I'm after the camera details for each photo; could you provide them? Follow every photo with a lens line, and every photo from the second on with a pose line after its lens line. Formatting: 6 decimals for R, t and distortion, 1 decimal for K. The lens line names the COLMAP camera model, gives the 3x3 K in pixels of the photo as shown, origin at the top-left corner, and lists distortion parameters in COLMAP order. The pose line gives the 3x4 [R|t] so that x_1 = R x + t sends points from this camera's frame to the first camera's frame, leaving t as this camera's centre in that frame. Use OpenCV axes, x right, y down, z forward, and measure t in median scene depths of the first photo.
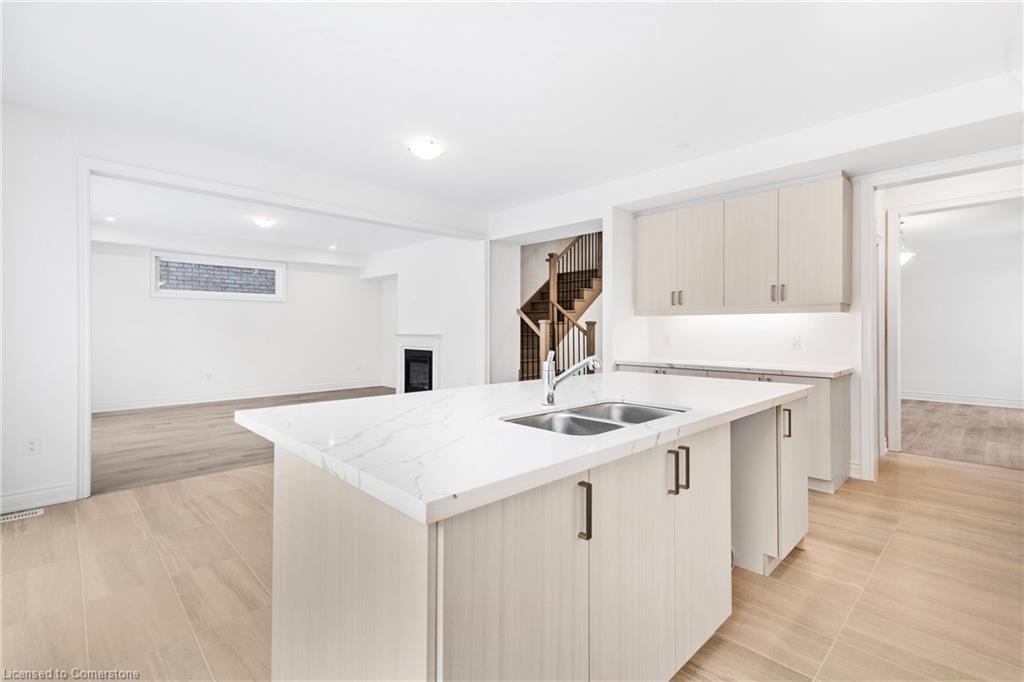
lens RADIAL K [[464.5, 0, 522.5], [0, 464.5, 333.6], [0, 0, 1]] dist [0.014786, -0.002824]
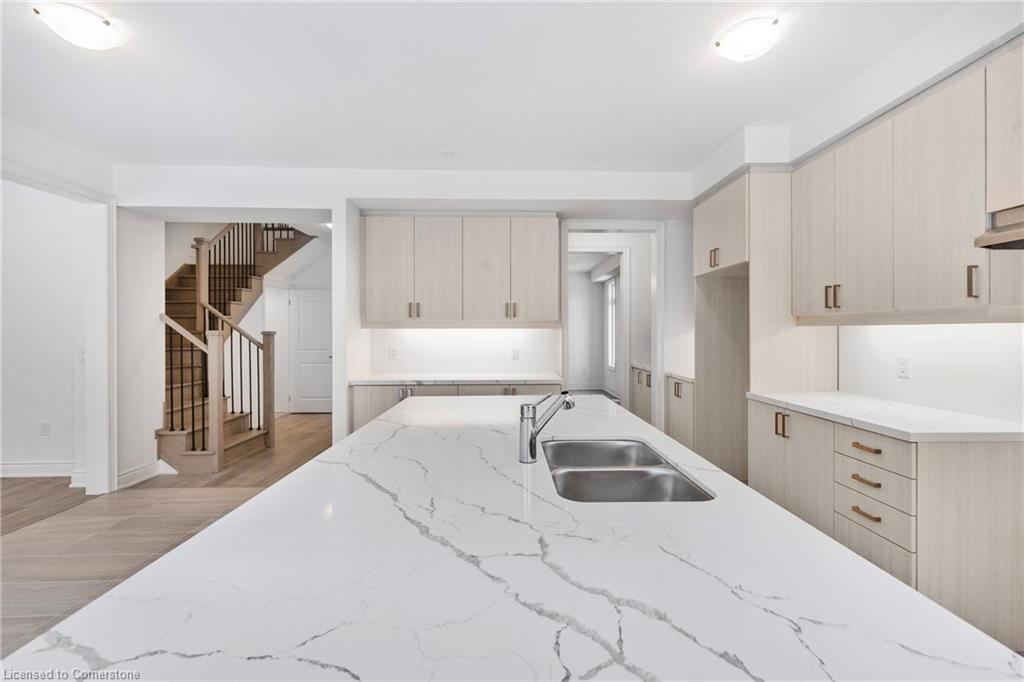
lens RADIAL K [[464.5, 0, 520.8], [0, 464.5, 330.6], [0, 0, 1]] dist [0.014786, -0.002824]
pose [[0.683201, 0.006145, 0.730204, -0.143144], [0.005064, 0.999901, -0.013153, -0.014348], [-0.730213, 0.012684, 0.683102, 0.134019]]
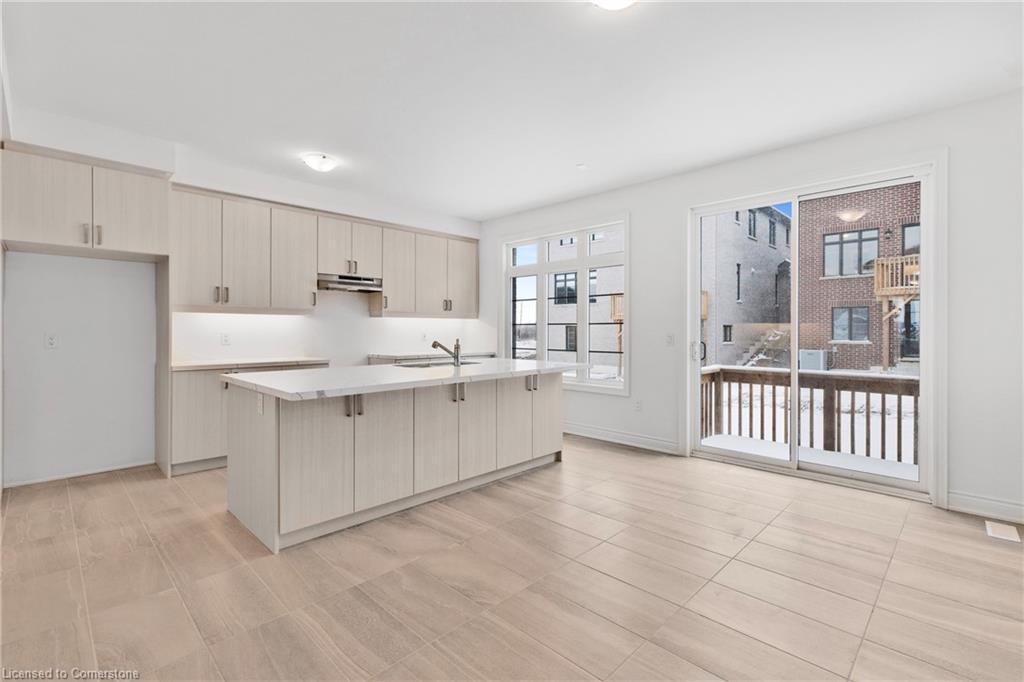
lens RADIAL K [[464.5, 0, 517.7], [0, 464.5, 333.8], [0, 0, 1]] dist [0.014786, -0.002824]
pose [[-0.999818, -0.000629, -0.019077, -0.046107], [-0.000982, 0.999828, 0.018530, -0.006978], [0.019062, 0.018546, -0.999646, 0.858963]]
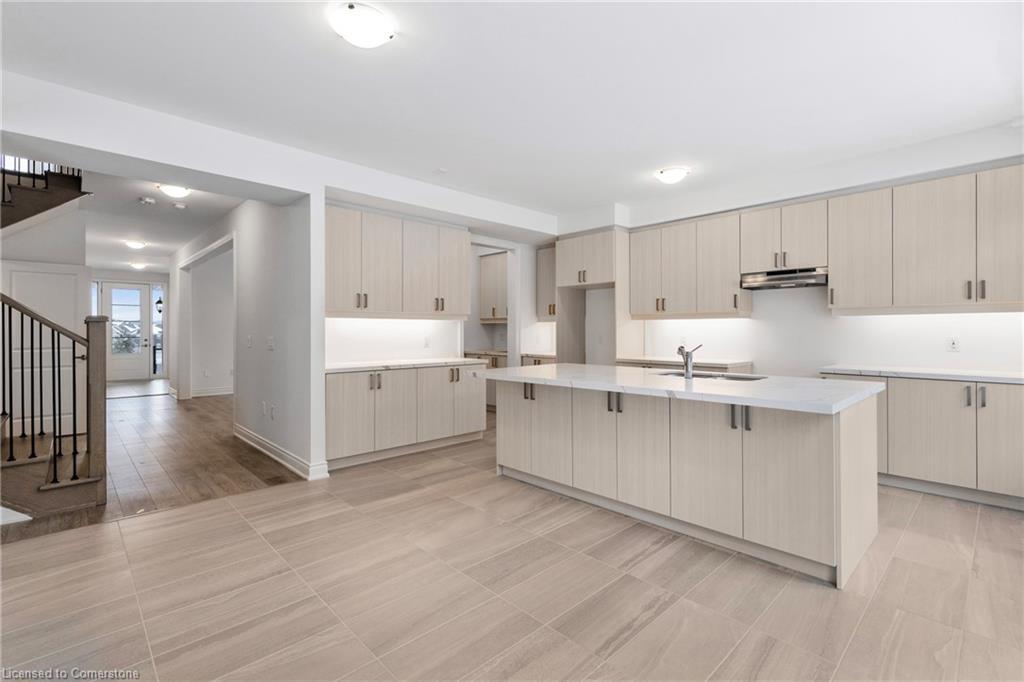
lens RADIAL K [[464.5, 0, 517.8], [0, 464.5, 332.0], [0, 0, 1]] dist [0.014786, -0.002824]
pose [[0.010488, 0.000411, 0.999945, -0.448693], [0.009862, 0.999951, -0.000515, -0.003913], [-0.999896, 0.009867, 0.010483, 0.449300]]
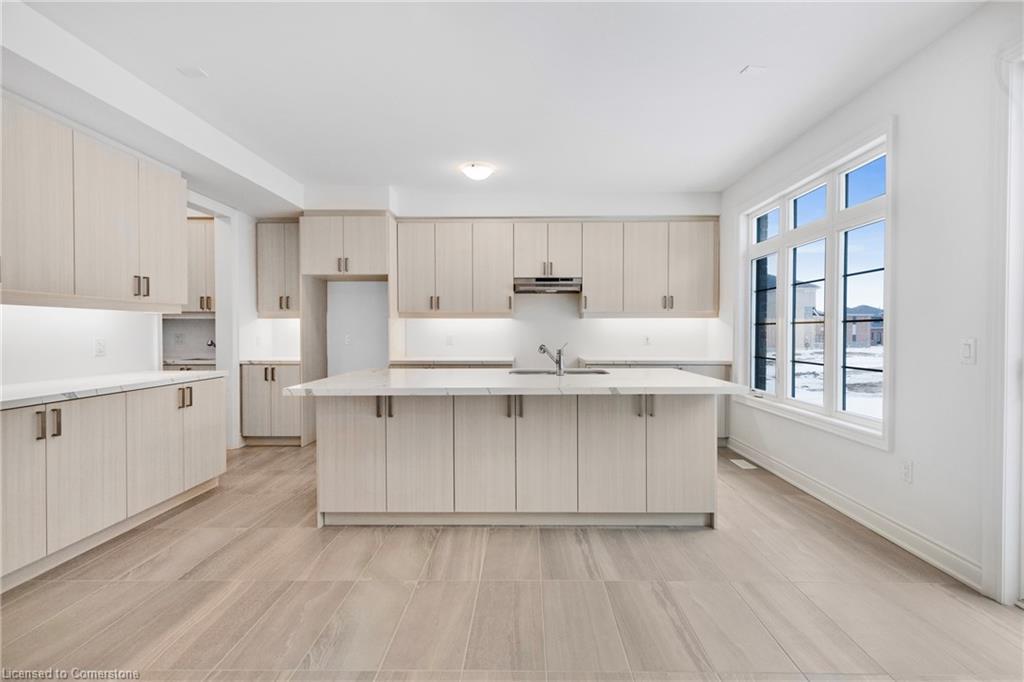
lens RADIAL K [[464.5, 0, 520.2], [0, 464.5, 336.5], [0, 0, 1]] dist [0.014786, -0.002824]
pose [[-0.703470, -0.005715, 0.710702, -0.293246], [0.008127, 0.999838, 0.016084, -0.004248], [-0.710679, 0.017091, -0.703309, 0.649447]]
